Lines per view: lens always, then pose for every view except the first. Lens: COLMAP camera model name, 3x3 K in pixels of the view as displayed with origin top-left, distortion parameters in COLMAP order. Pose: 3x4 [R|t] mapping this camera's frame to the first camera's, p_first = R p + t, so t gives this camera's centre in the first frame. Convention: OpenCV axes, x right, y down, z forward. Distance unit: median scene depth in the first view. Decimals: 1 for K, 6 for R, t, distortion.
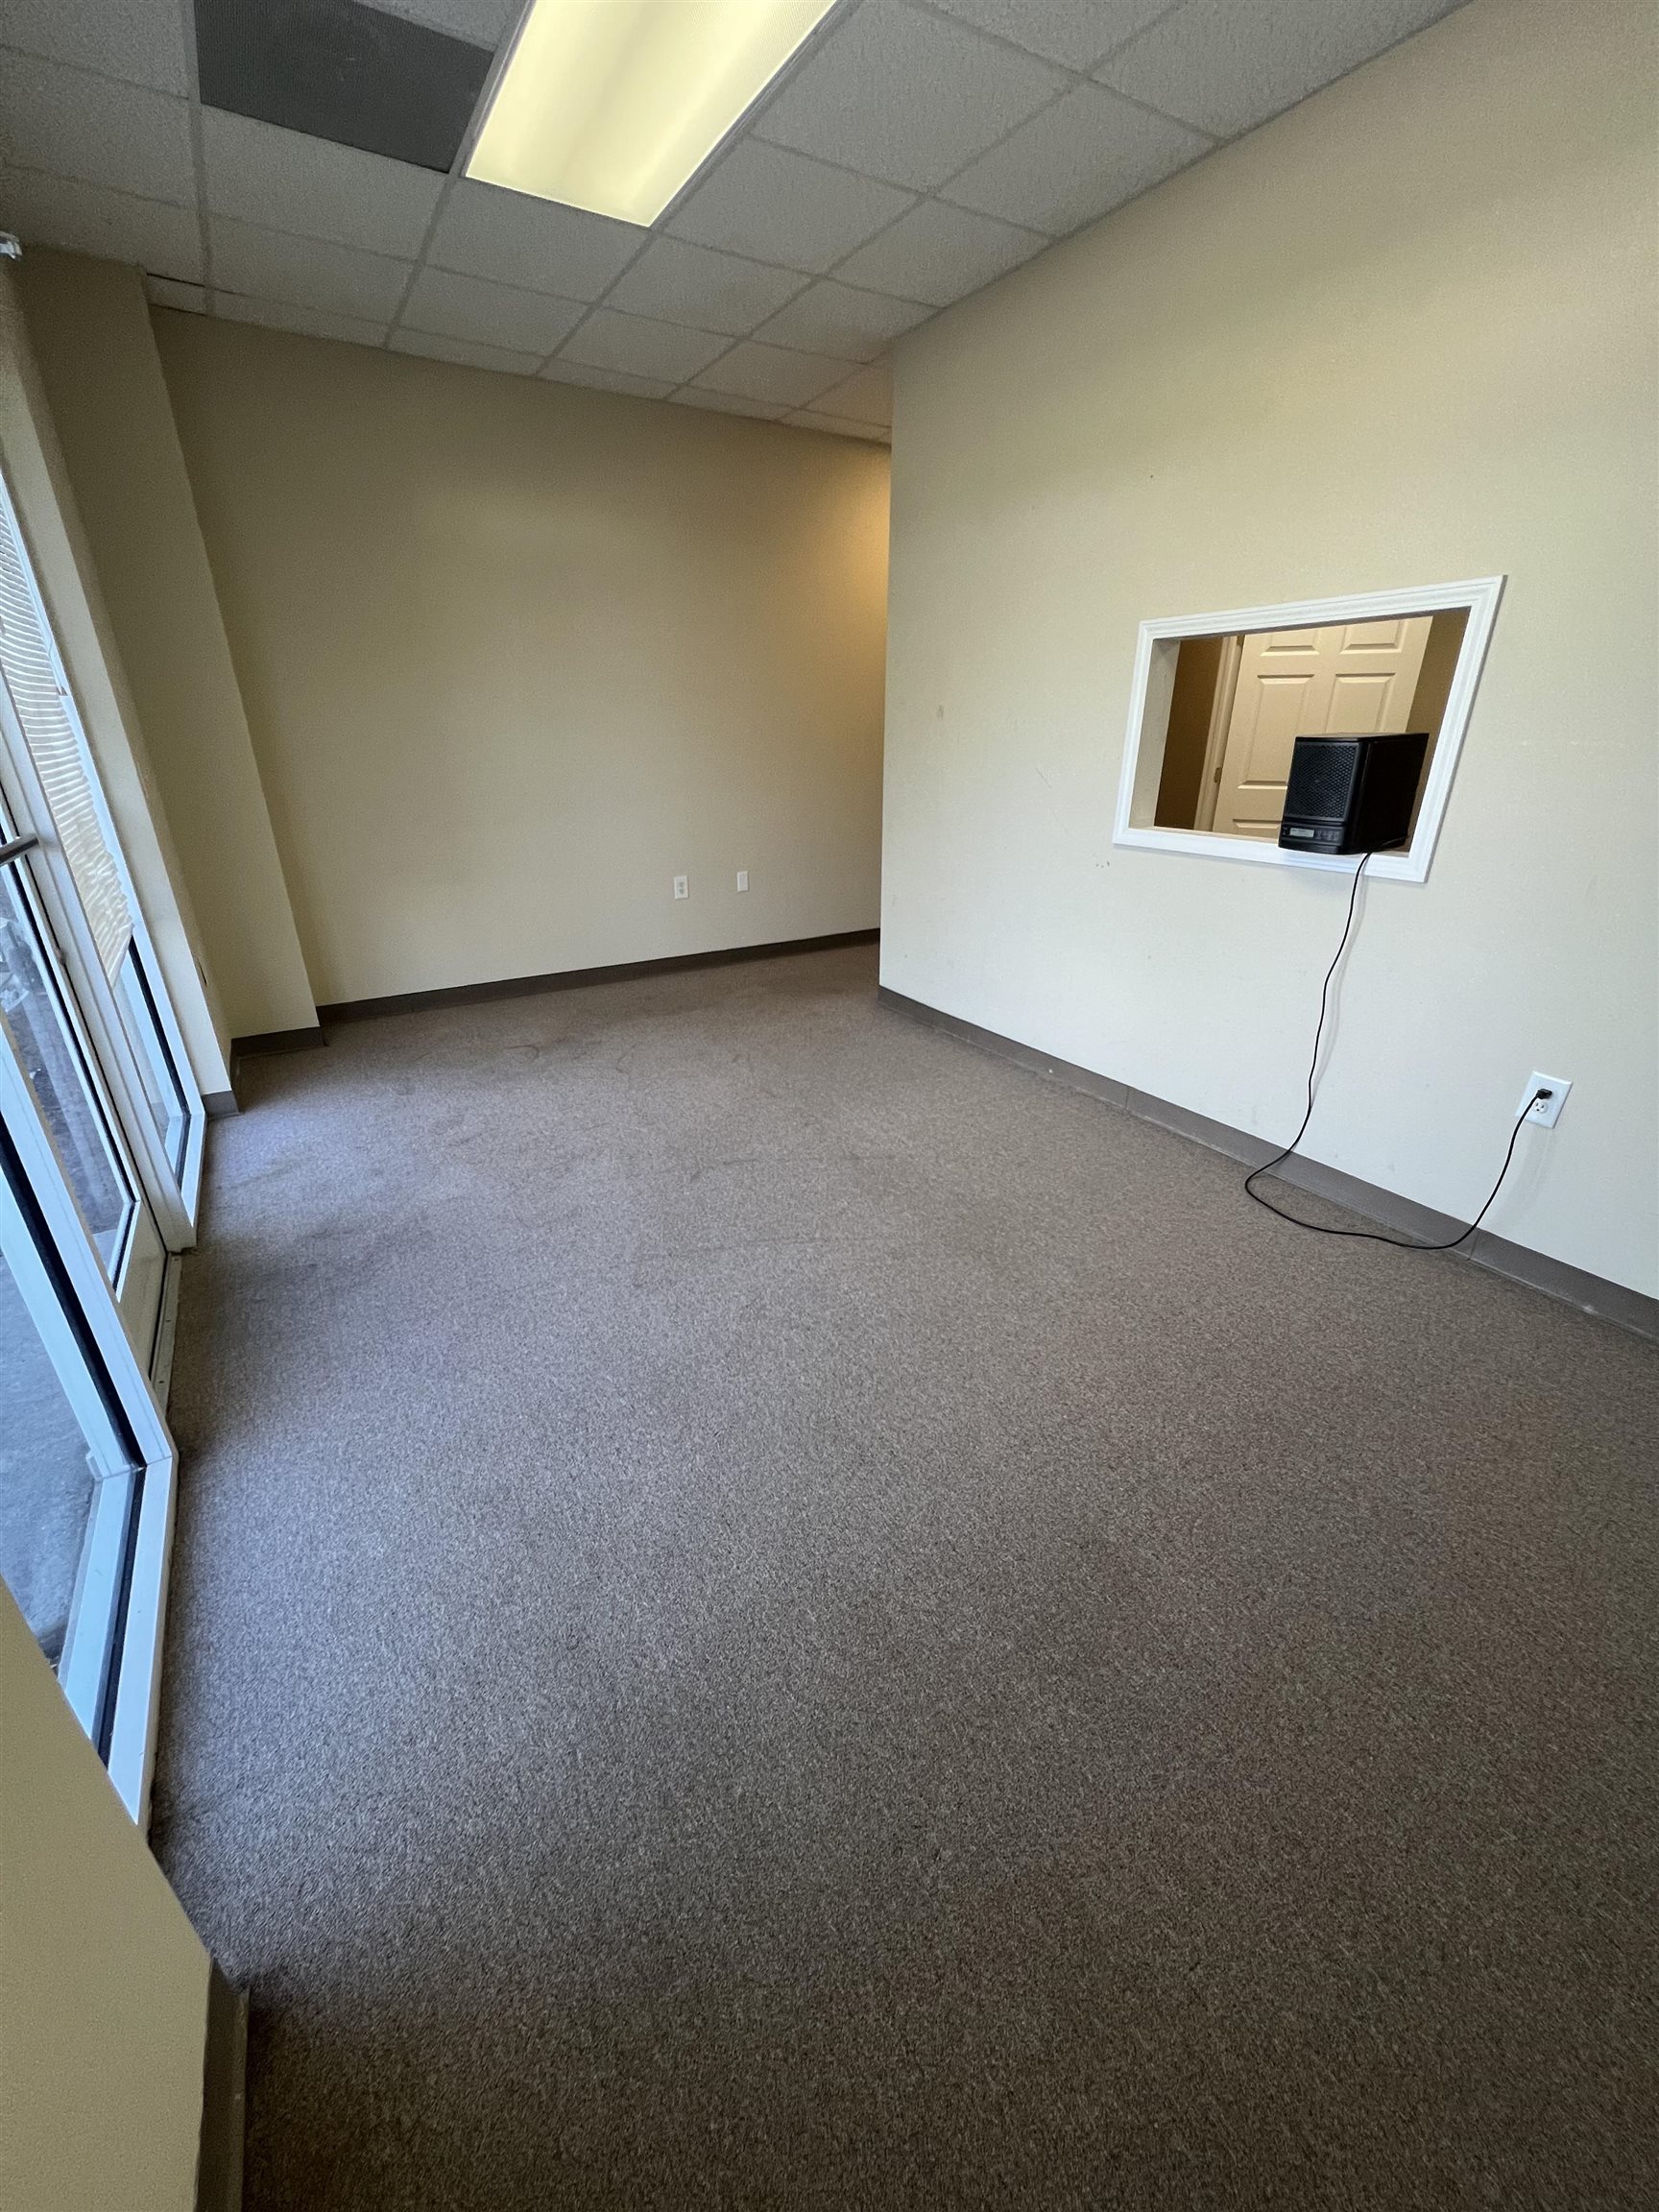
lens RADIAL K [[879.1, 0, 827.2], [0, 879.1, 1108.0], [0, 0, 1]] dist [-0.001093, 0.000126]
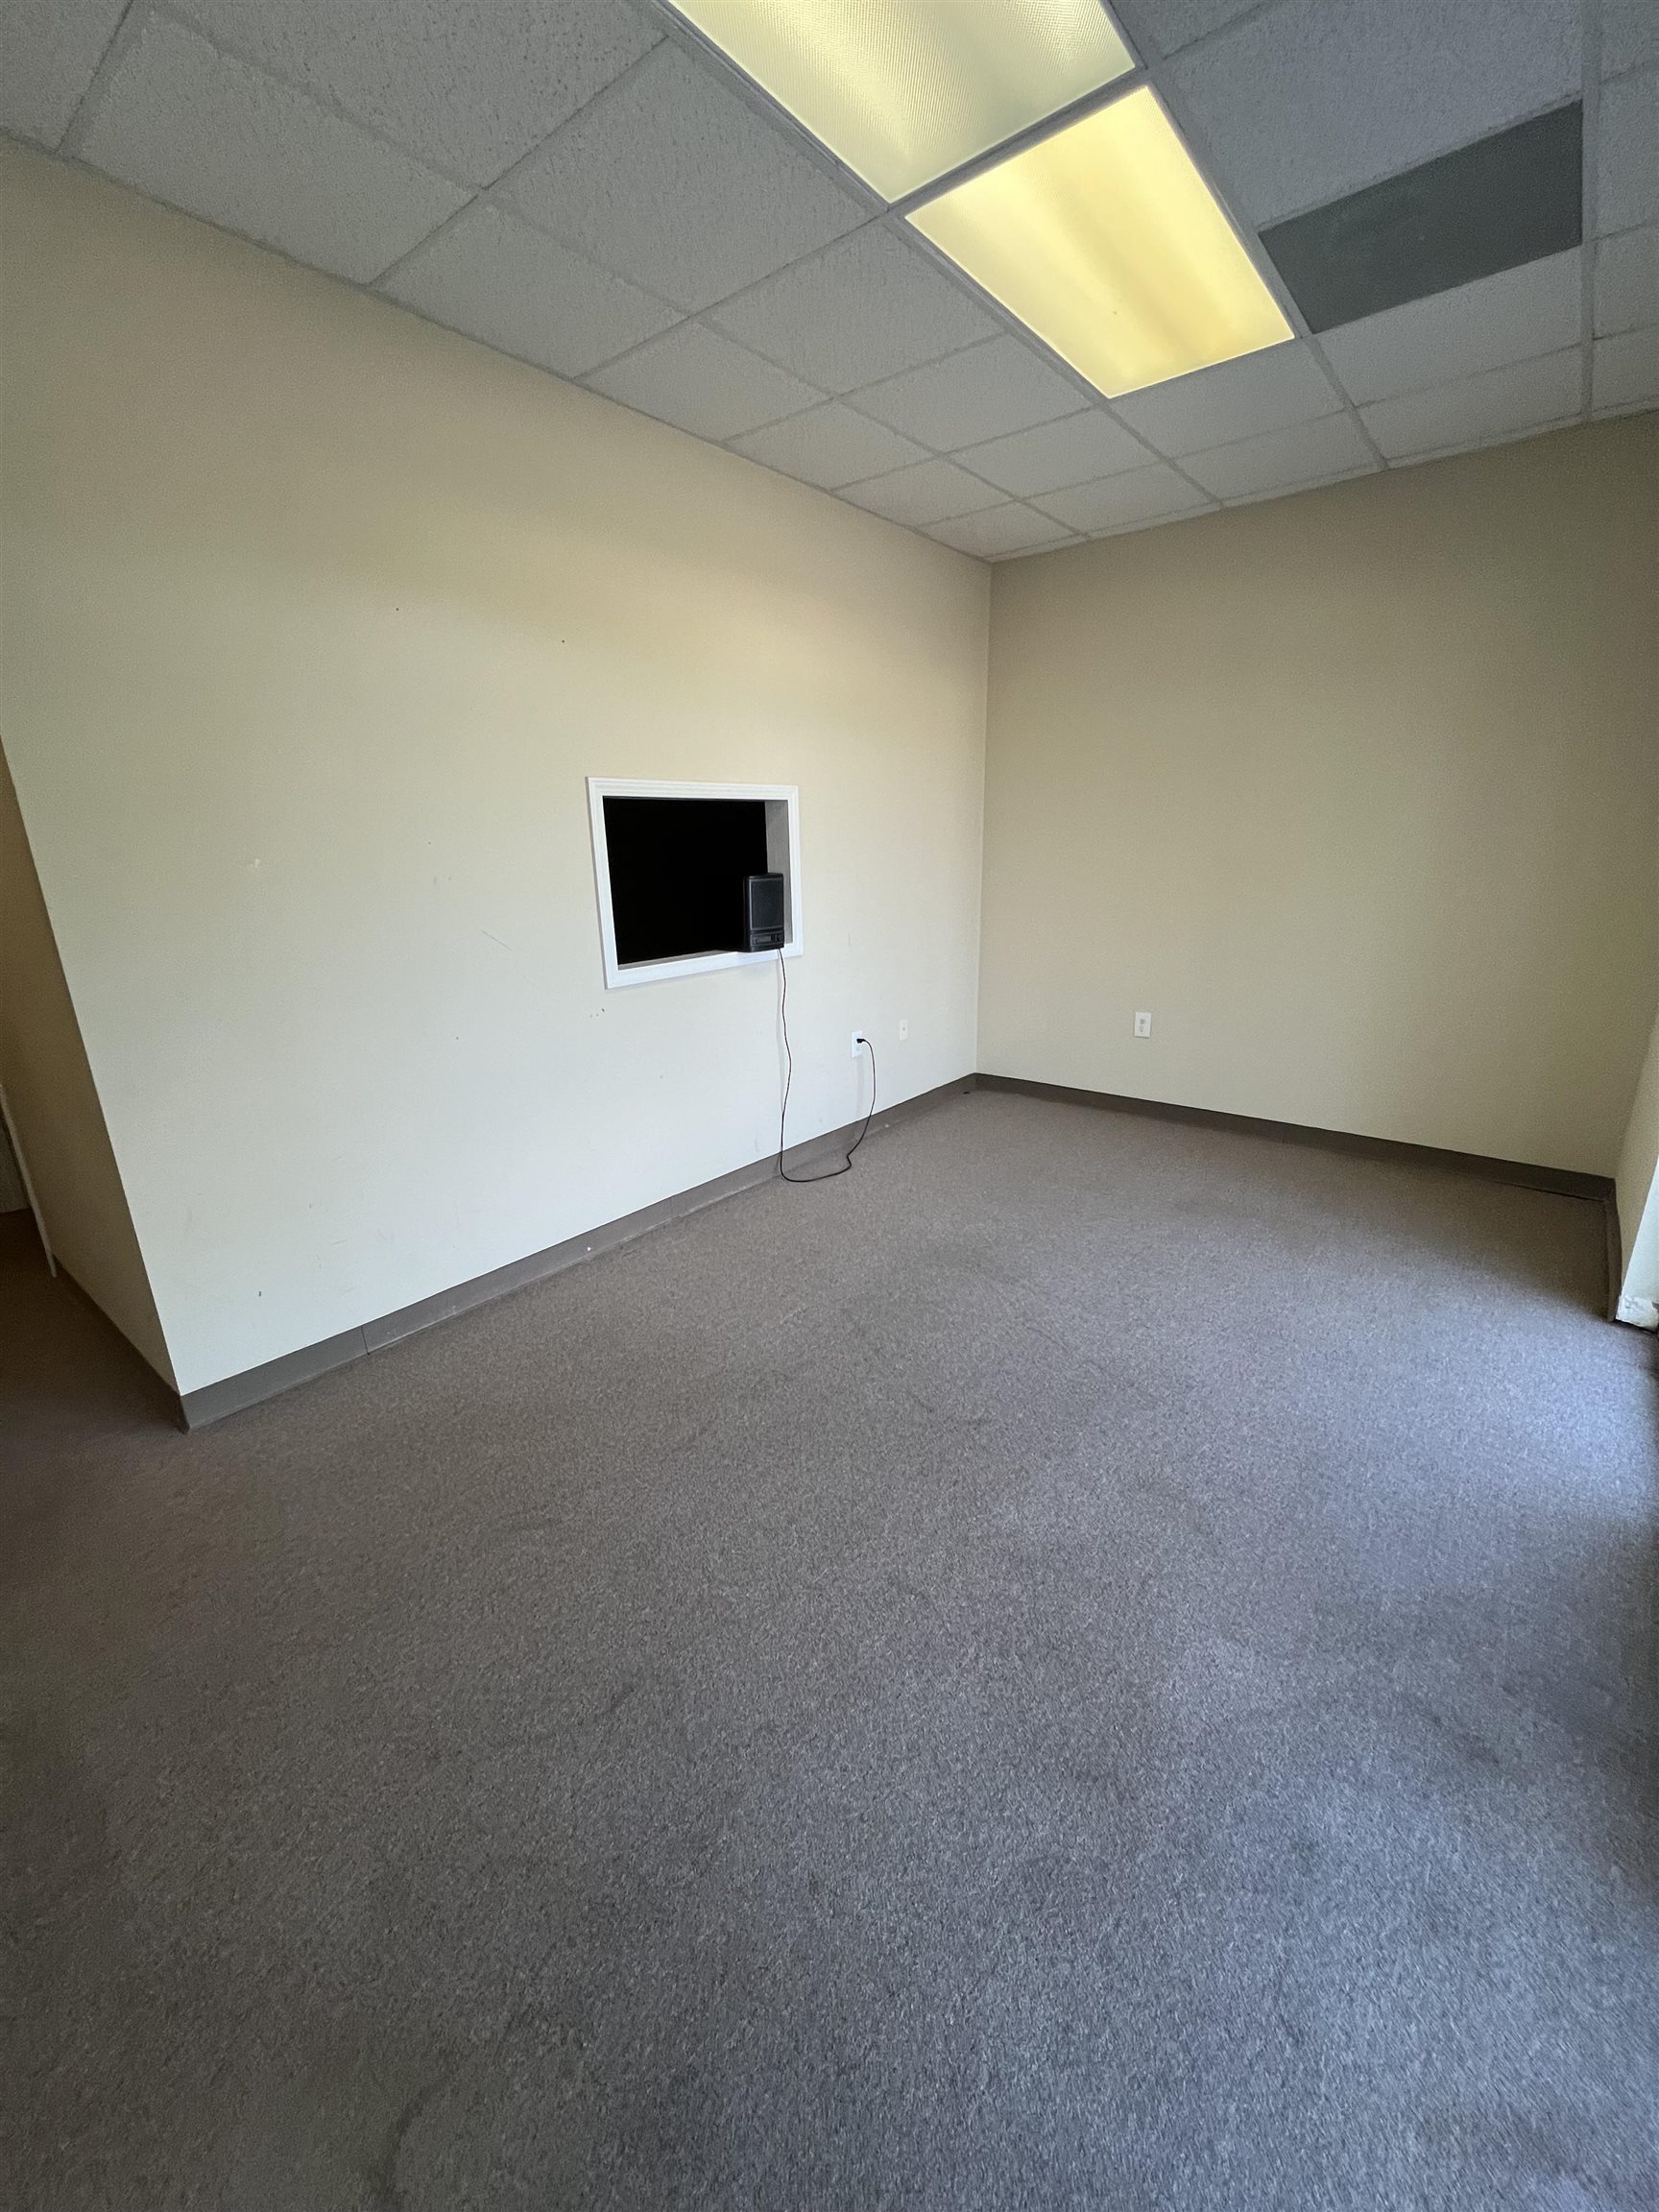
lens RADIAL K [[879.1, 0, 827.2], [0, 879.1, 1108.0], [0, 0, 1]] dist [-0.001093, 0.000126]
pose [[-0.331938, -0.265891, 0.905052, -0.733769], [0.396466, 0.831269, 0.389623, -0.511734], [-0.855939, 0.488153, -0.170513, 1.098812]]
